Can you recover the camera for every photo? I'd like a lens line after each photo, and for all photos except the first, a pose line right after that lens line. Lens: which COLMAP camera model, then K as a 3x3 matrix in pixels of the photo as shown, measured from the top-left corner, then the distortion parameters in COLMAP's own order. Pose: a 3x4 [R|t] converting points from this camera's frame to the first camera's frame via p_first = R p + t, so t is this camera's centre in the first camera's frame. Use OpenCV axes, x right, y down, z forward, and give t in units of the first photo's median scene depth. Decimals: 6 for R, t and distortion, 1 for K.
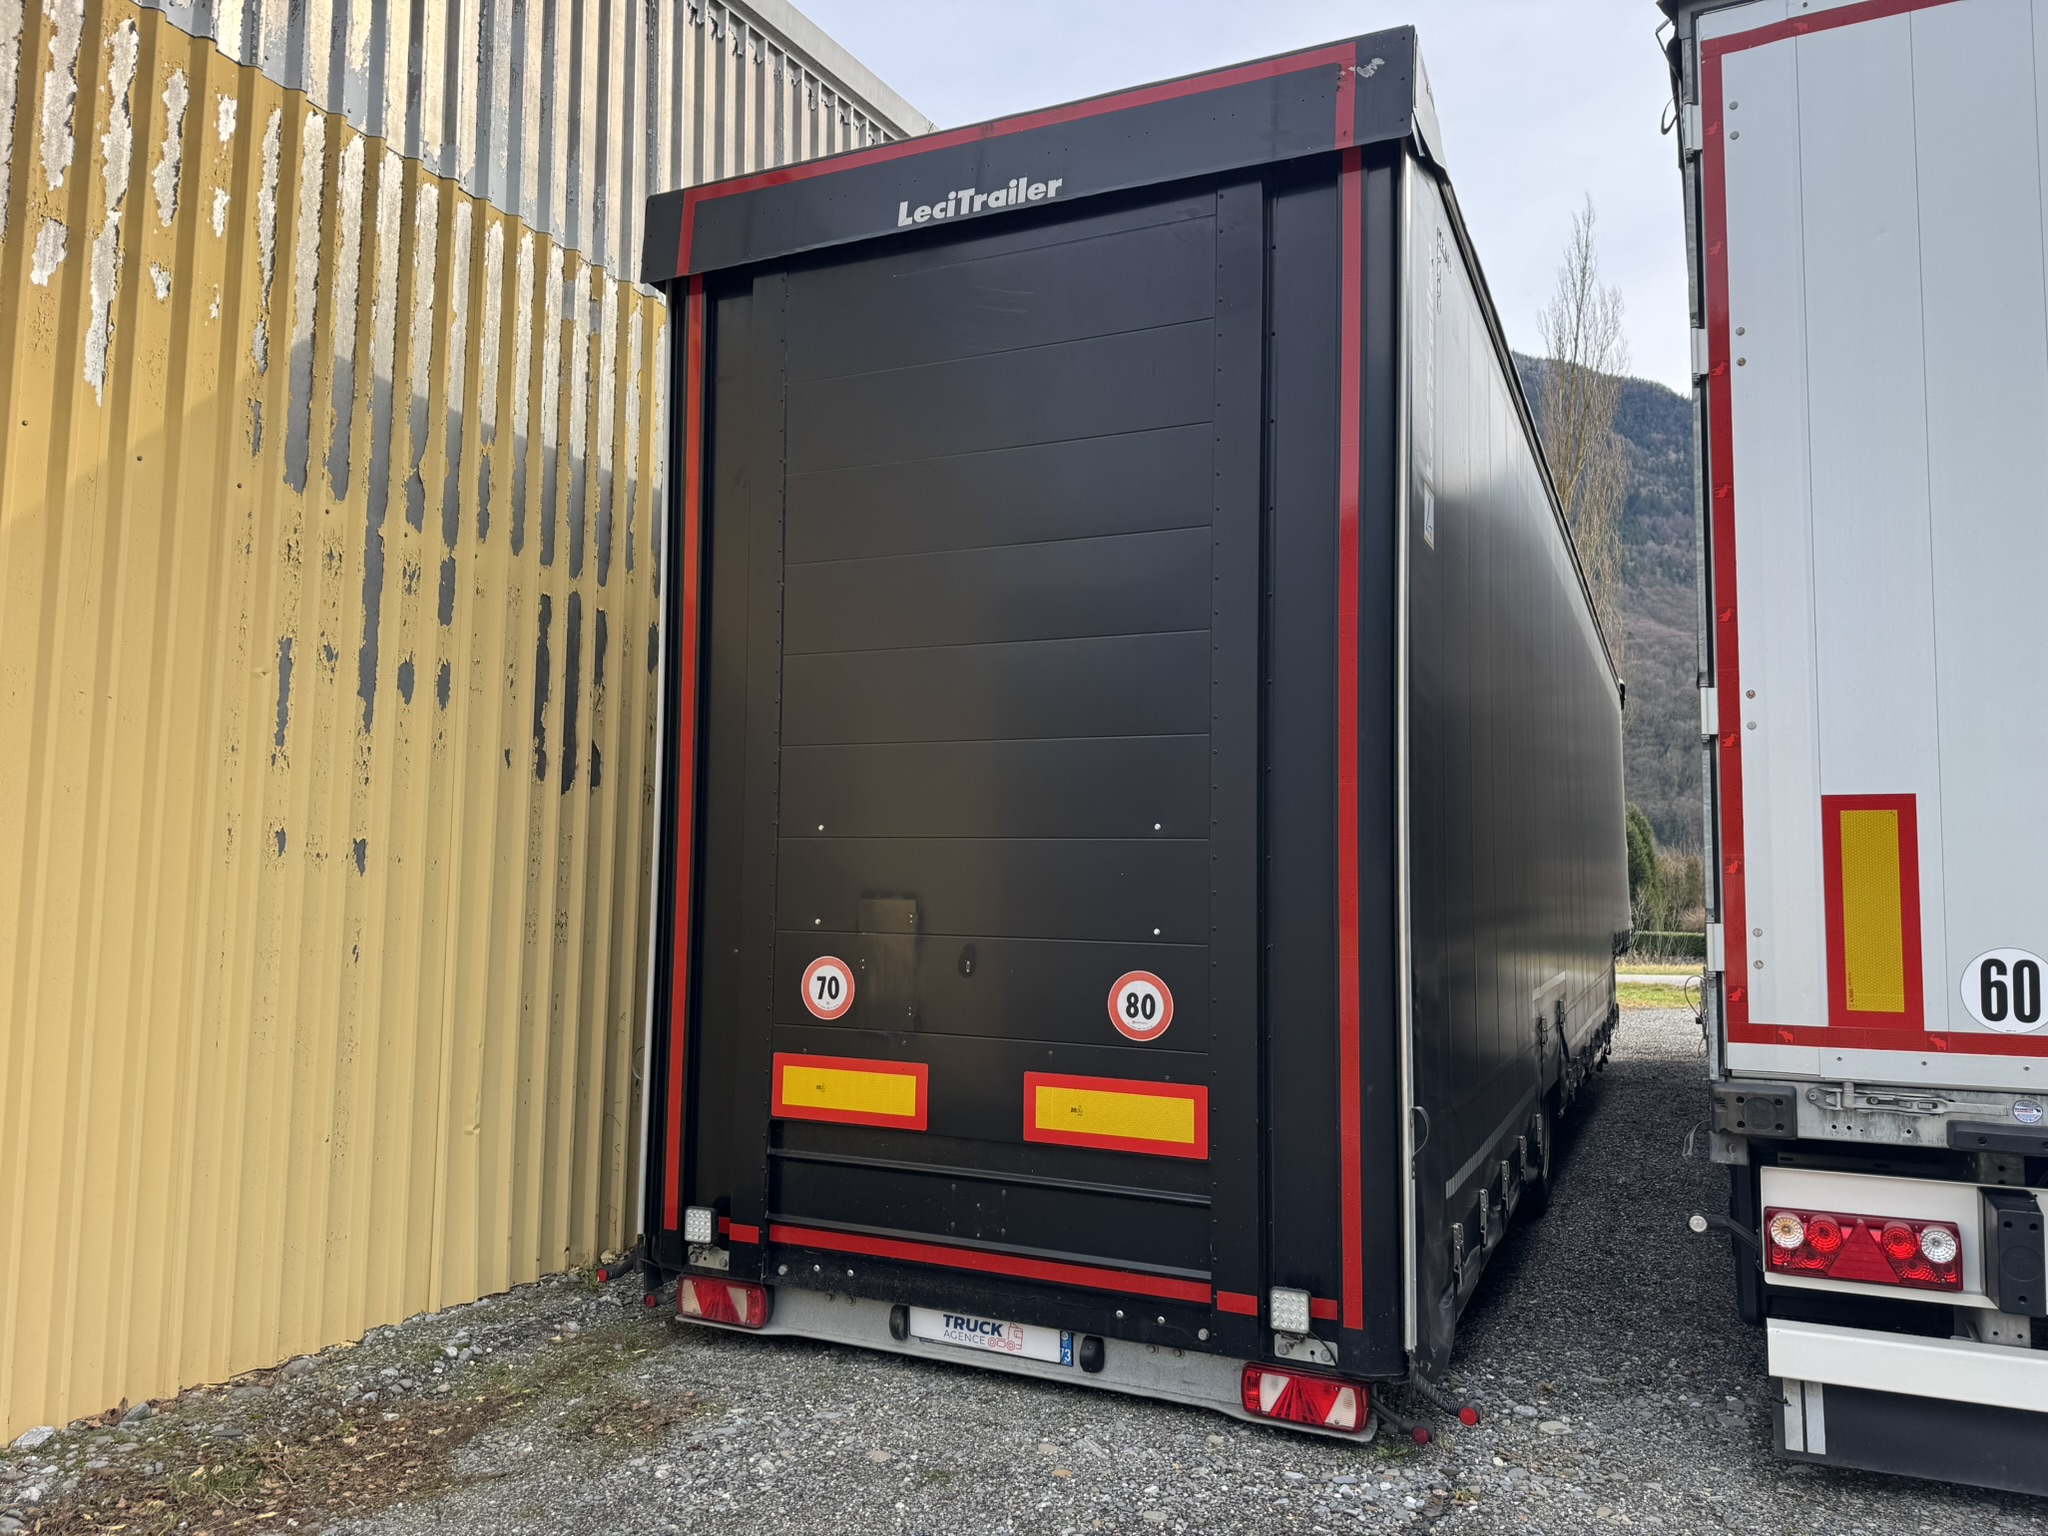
lens RADIAL K [[1433.1, 0, 1019.0], [0, 1433.1, 751.0], [0, 0, 1]] dist [0.040047, -0.046378]
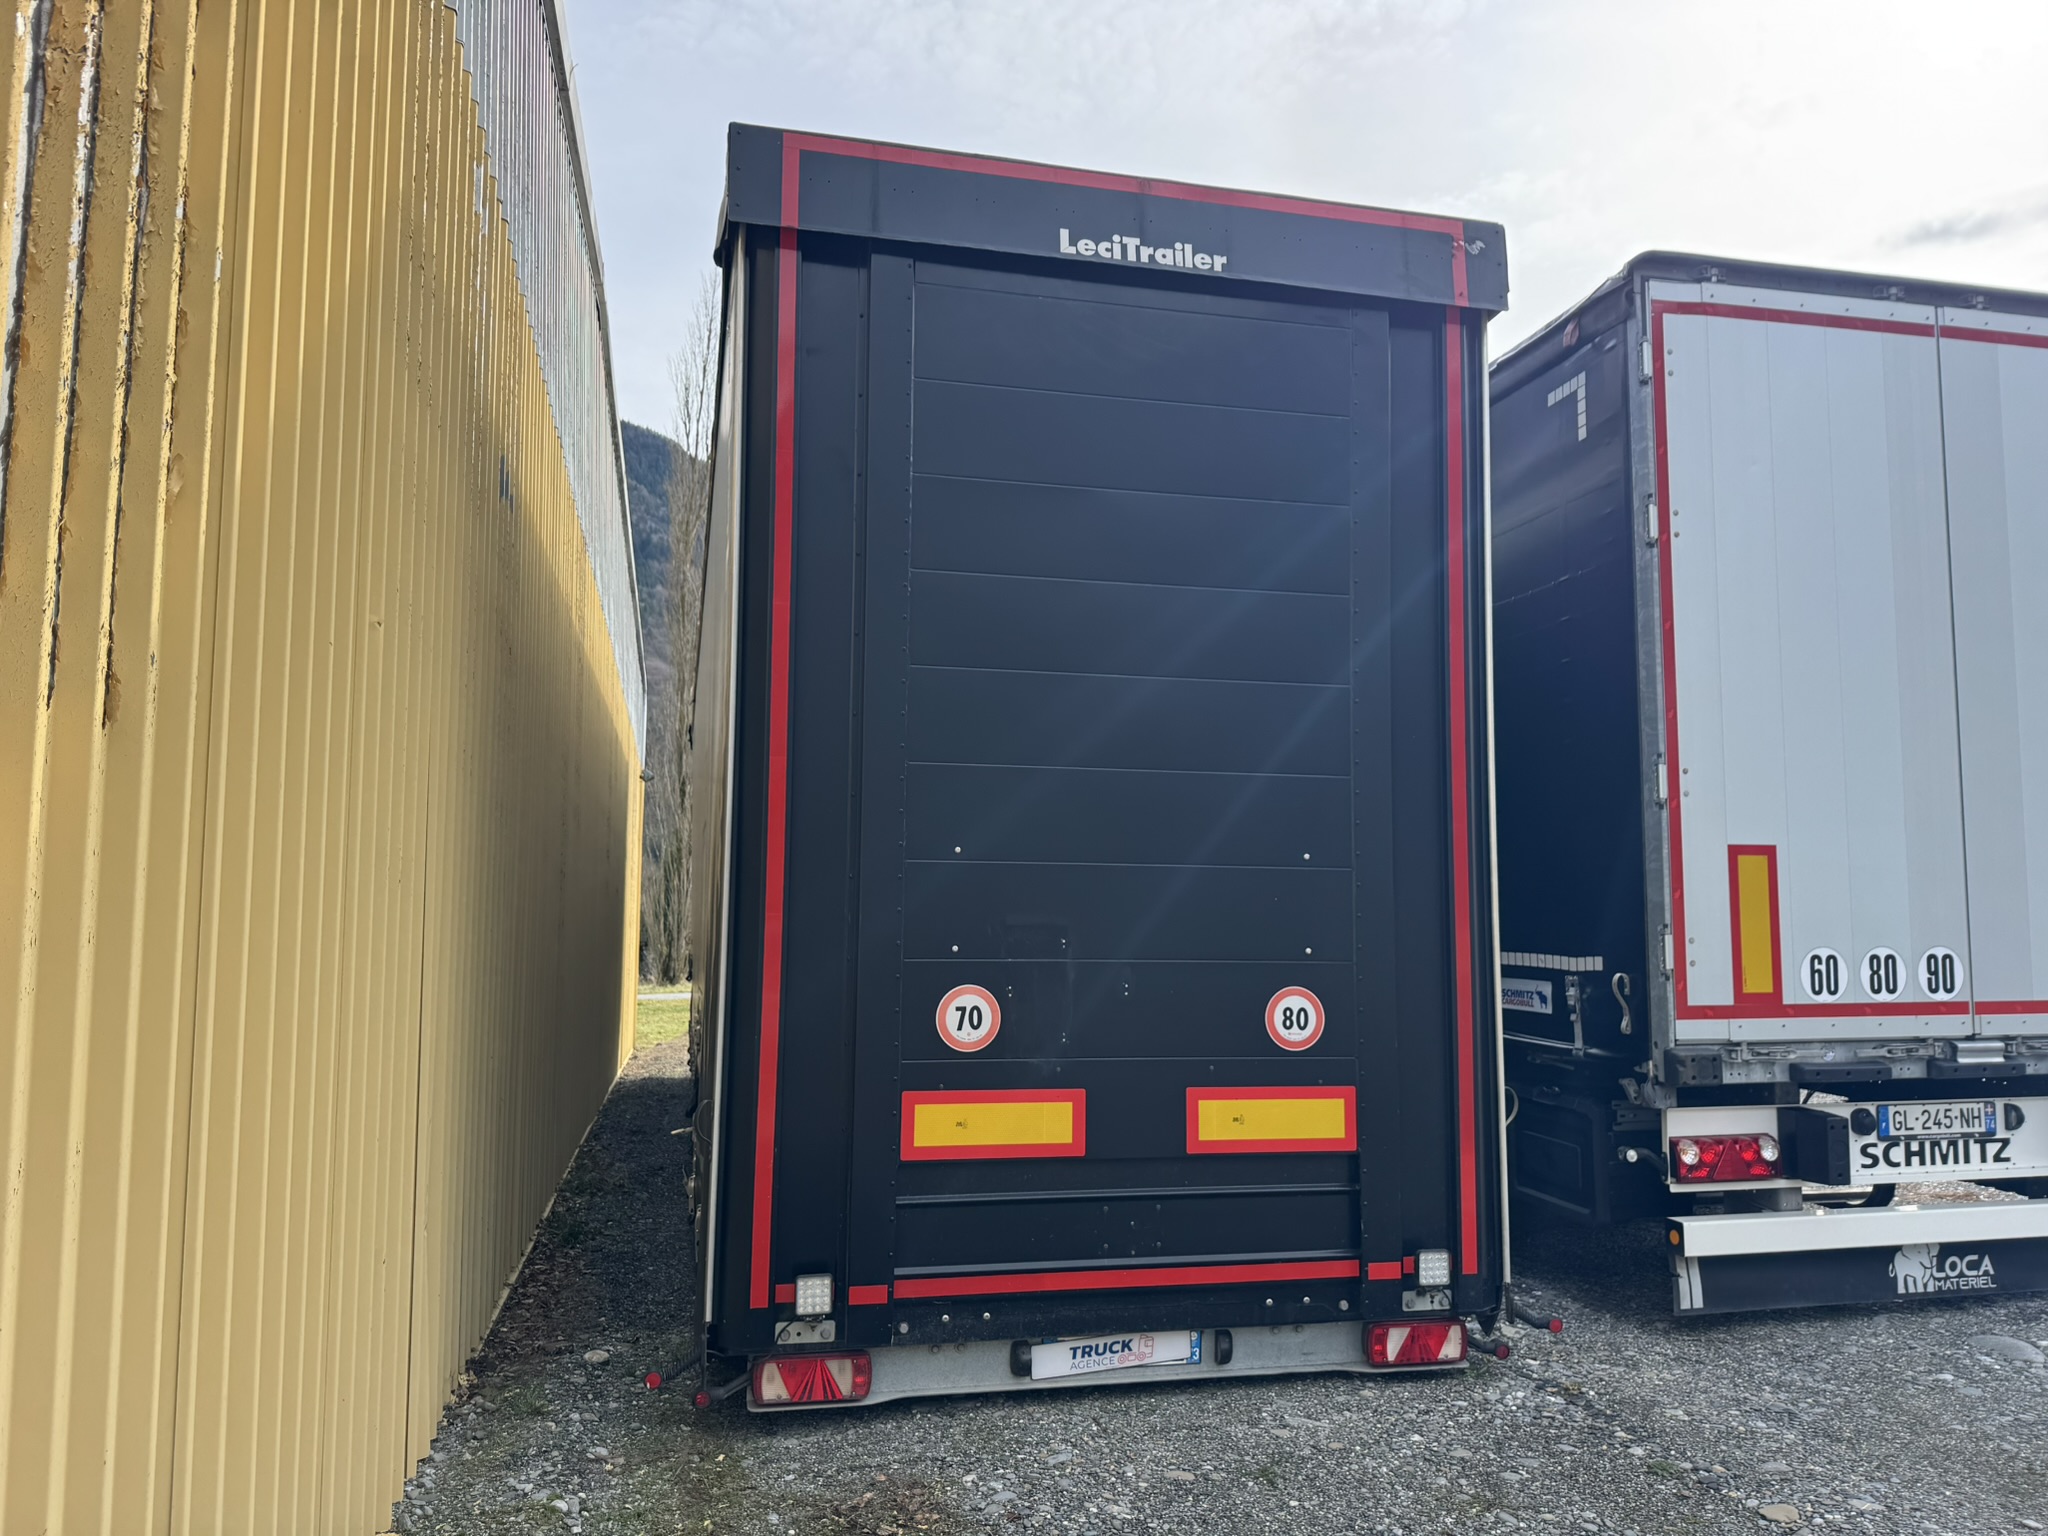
lens RADIAL K [[1433.1, 0, 1020.3], [0, 1433.1, 748.1], [0, 0, 1]] dist [0.040047, -0.046378]
pose [[0.793315, 0.062656, 0.605579, -0.779800], [-0.051659, 0.998031, -0.035587, 0.019736], [-0.606616, -0.003052, 0.794989, 0.248184]]
